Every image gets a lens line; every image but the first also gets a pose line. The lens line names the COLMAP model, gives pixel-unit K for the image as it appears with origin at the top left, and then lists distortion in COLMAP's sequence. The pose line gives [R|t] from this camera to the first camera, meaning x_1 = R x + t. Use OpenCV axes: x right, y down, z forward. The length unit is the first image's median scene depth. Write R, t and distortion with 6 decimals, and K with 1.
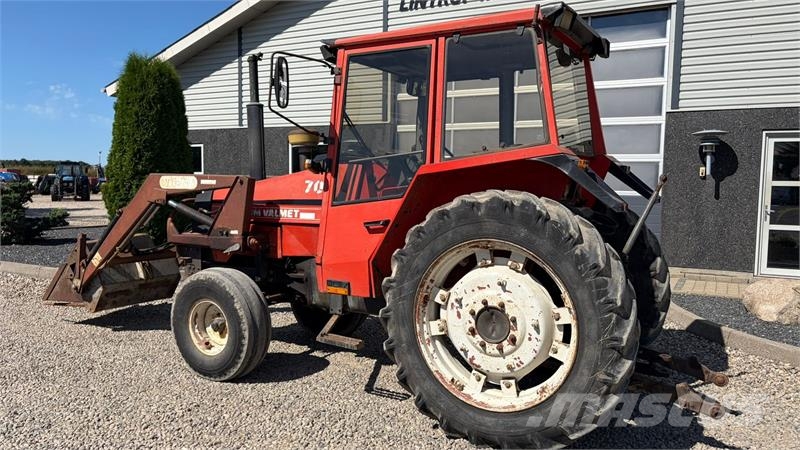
lens RADIAL K [[606.8, 0, 403.3], [0, 606.8, 231.5], [0, 0, 1]] dist [0.046963, -0.051969]
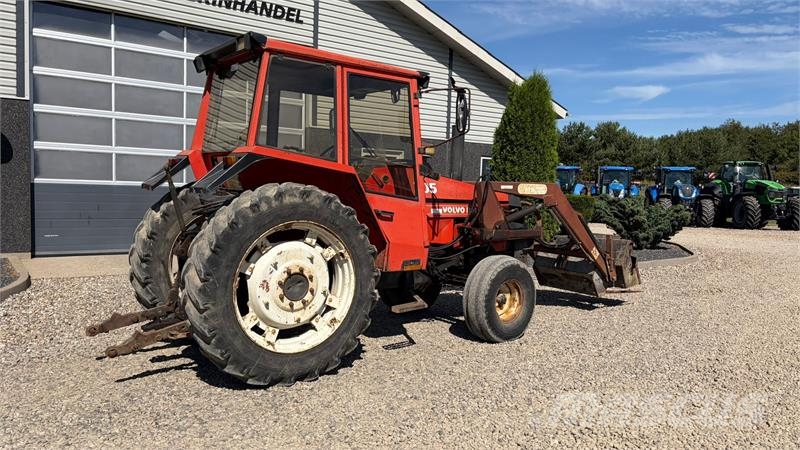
lens RADIAL K [[606.8, 0, 409.9], [0, 606.8, 230.3], [0, 0, 1]] dist [0.046963, -0.051969]
pose [[0.432910, -0.063822, 0.899175, -1.301145], [0.050545, 0.997640, 0.046475, -0.039614], [-0.900019, 0.025330, 0.435114, 0.434624]]
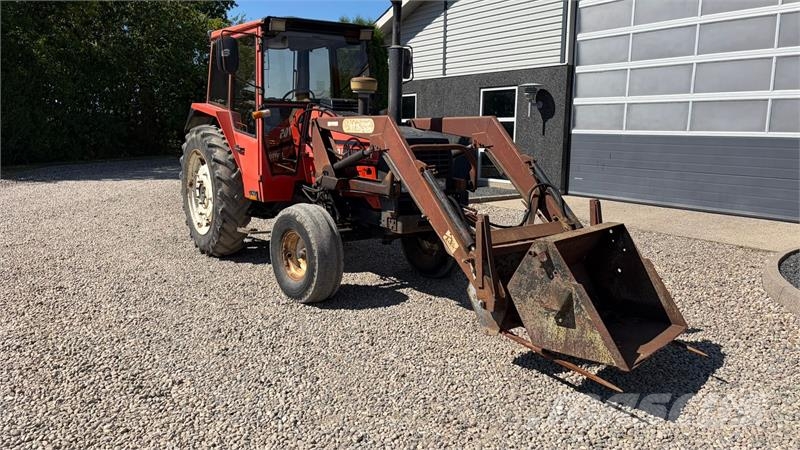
lens RADIAL K [[606.8, 0, 395.0], [0, 606.8, 226.5], [0, 0, 1]] dist [0.046963, -0.051969]
pose [[0.880856, 0.070178, -0.468154, 0.506298], [-0.034048, 0.995781, 0.085208, 0.020399], [0.472158, -0.059116, 0.879529, -0.056578]]
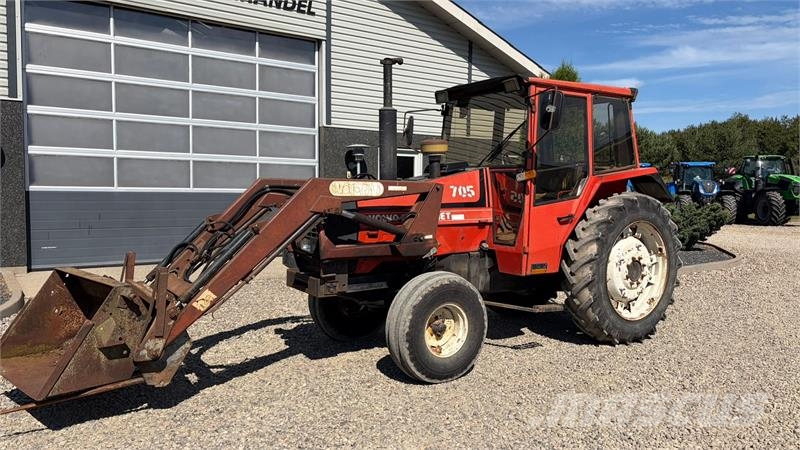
lens RADIAL K [[606.8, 0, 408.6], [0, 606.8, 230.4], [0, 0, 1]] dist [0.046963, -0.051969]
pose [[0.440204, -0.071836, 0.895020, -1.180996], [0.064231, 0.996760, 0.048410, -0.060185], [-0.895597, 0.036178, 0.443392, 0.567653]]
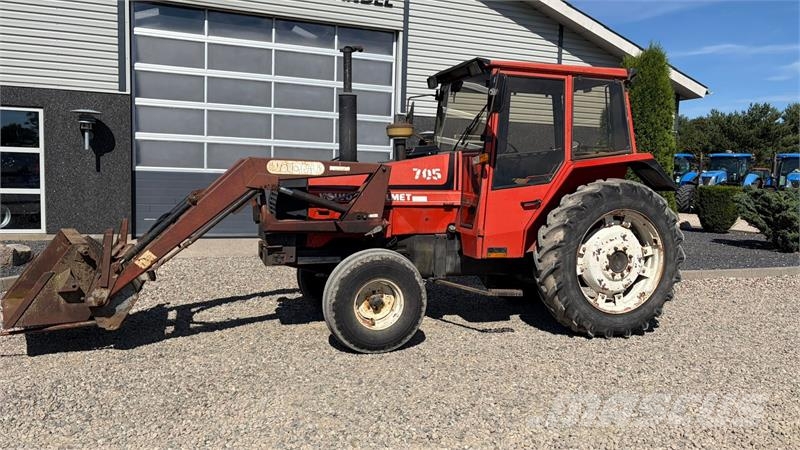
lens RADIAL K [[606.8, 0, 407.5], [0, 606.8, 226.1], [0, 0, 1]] dist [0.046963, -0.051969]
pose [[0.661340, -0.057768, 0.747858, -1.021111], [0.037541, 0.998330, 0.043917, -0.024759], [-0.749146, -0.000968, 0.662404, 0.239936]]
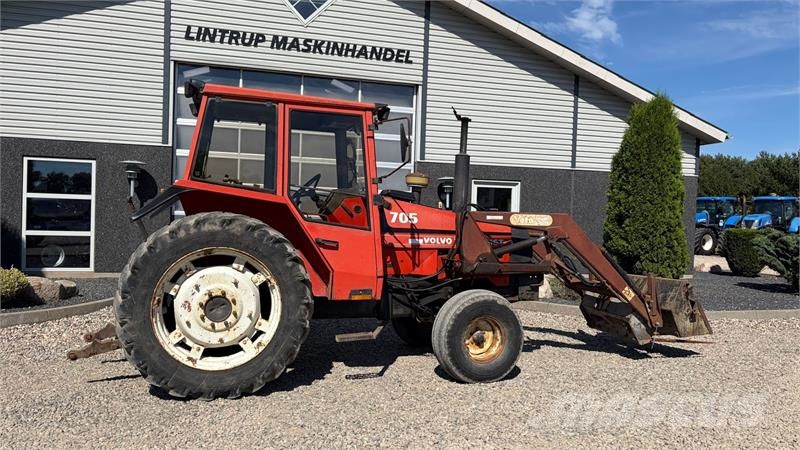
lens RADIAL K [[606.8, 0, 406.9], [0, 606.8, 229.2], [0, 0, 1]] dist [0.046963, -0.051969]
pose [[0.721288, -0.007486, 0.692595, -1.021290], [0.035474, 0.999029, -0.026145, -0.012793], [-0.691727, 0.043427, 0.720852, 0.063291]]
